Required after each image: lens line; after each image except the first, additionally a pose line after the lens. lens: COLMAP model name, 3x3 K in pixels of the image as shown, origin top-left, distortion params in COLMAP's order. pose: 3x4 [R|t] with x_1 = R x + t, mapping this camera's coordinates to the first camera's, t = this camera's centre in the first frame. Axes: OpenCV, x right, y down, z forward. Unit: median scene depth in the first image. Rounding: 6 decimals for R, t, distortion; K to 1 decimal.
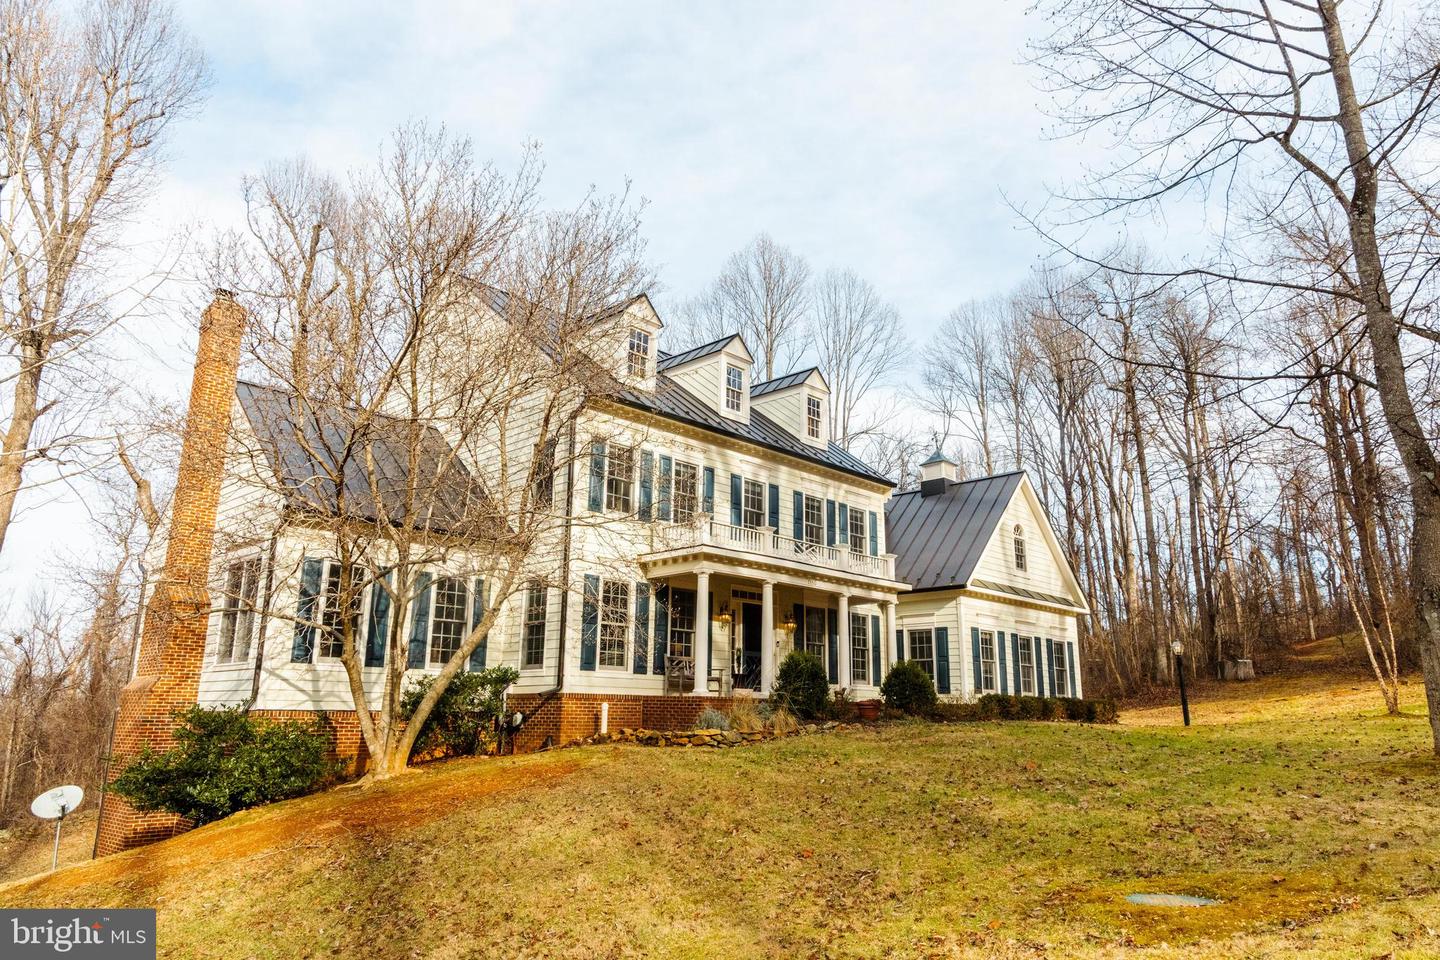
lens RADIAL K [[967.5, 0, 722.5], [0, 967.5, 483.7], [0, 0, 1]] dist [0.019227, -0.003182]
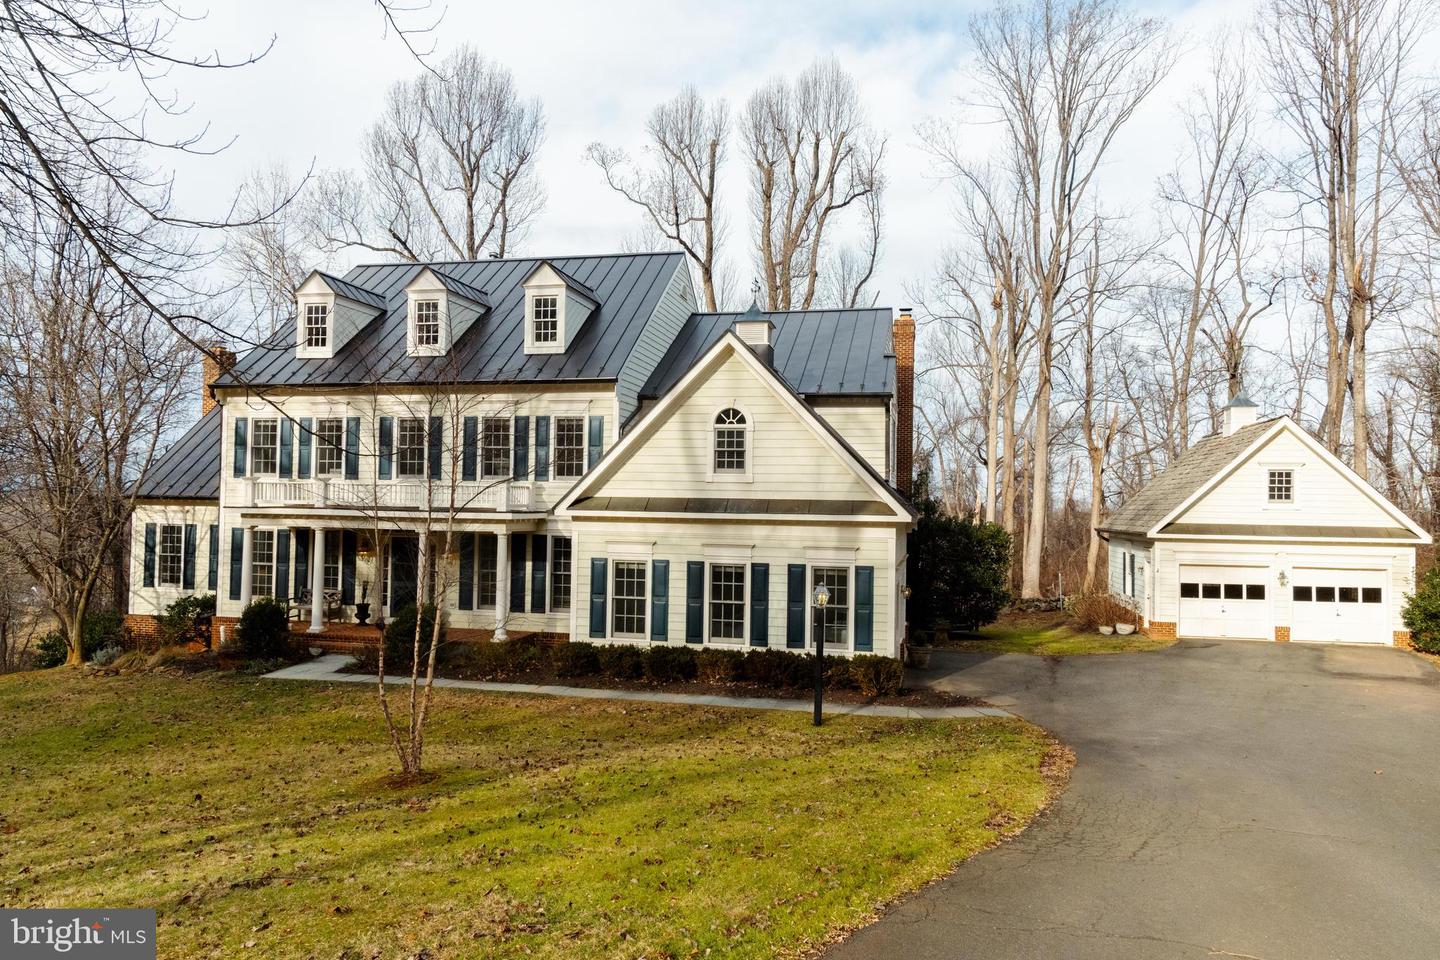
lens RADIAL K [[967.5, 0, 720.1], [0, 967.5, 473.3], [0, 0, 1]] dist [0.019227, -0.003182]
pose [[0.511344, -0.027966, -0.858921, 1.076404], [0.193285, 0.977605, 0.083239, 0.032170], [0.837358, -0.208581, 0.505298, 0.732728]]
